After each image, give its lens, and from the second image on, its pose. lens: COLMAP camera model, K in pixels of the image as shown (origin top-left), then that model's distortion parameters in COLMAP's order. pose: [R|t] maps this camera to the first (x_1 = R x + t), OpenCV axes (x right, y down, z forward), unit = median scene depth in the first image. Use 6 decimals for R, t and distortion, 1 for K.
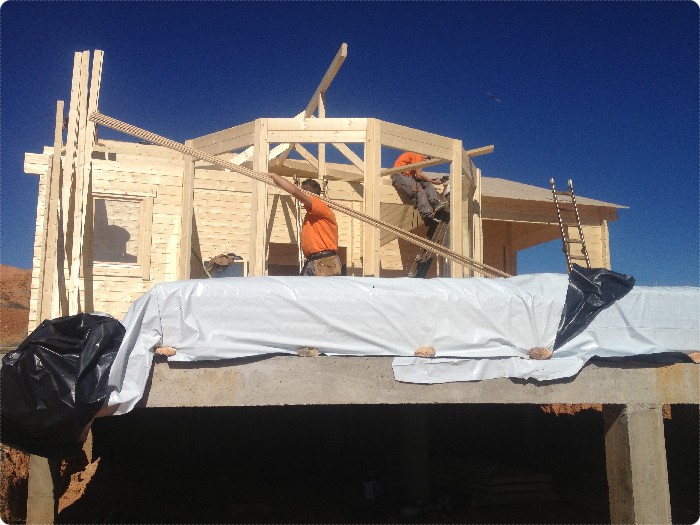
lens RADIAL K [[668.3, 0, 350.0], [0, 668.3, 262.5], [0, 0, 1]] dist [0.056728, -0.009519]
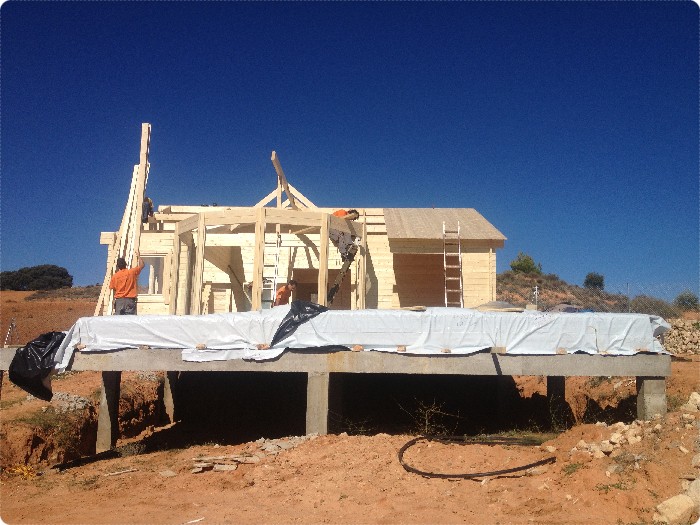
lens RADIAL K [[668.3, 0, 350.0], [0, 668.3, 262.5], [0, 0, 1]] dist [0.056728, -0.009519]
pose [[0.958990, -0.039499, -0.280674, 1.131963], [0.040794, 0.999167, -0.001228, -0.105814], [0.280489, -0.010272, 0.959802, -0.865317]]
